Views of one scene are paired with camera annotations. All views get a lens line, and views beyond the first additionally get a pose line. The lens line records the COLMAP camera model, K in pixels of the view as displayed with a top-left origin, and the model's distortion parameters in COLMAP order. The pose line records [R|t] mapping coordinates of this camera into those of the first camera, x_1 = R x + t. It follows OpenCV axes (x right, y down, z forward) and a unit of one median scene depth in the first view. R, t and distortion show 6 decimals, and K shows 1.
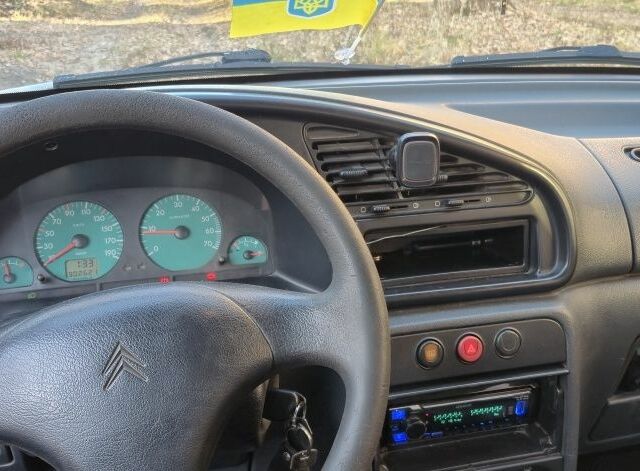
lens RADIAL K [[703.0, 0, 318.6], [0, 703.0, 221.8], [0, 0, 1]] dist [0.095584, -0.152700]
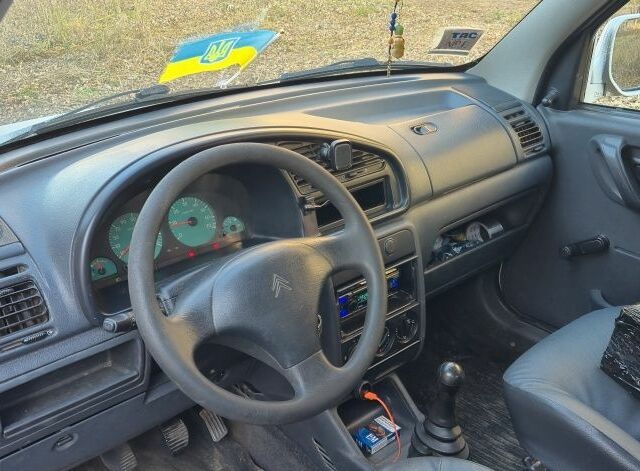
lens RADIAL K [[703.0, 0, 318.6], [0, 703.0, 221.8], [0, 0, 1]] dist [0.095584, -0.152700]
pose [[0.889082, -0.185034, 0.418683, -0.606675], [0.161489, 0.982638, 0.091345, -0.081984], [-0.428316, -0.013600, 0.903527, -0.519830]]
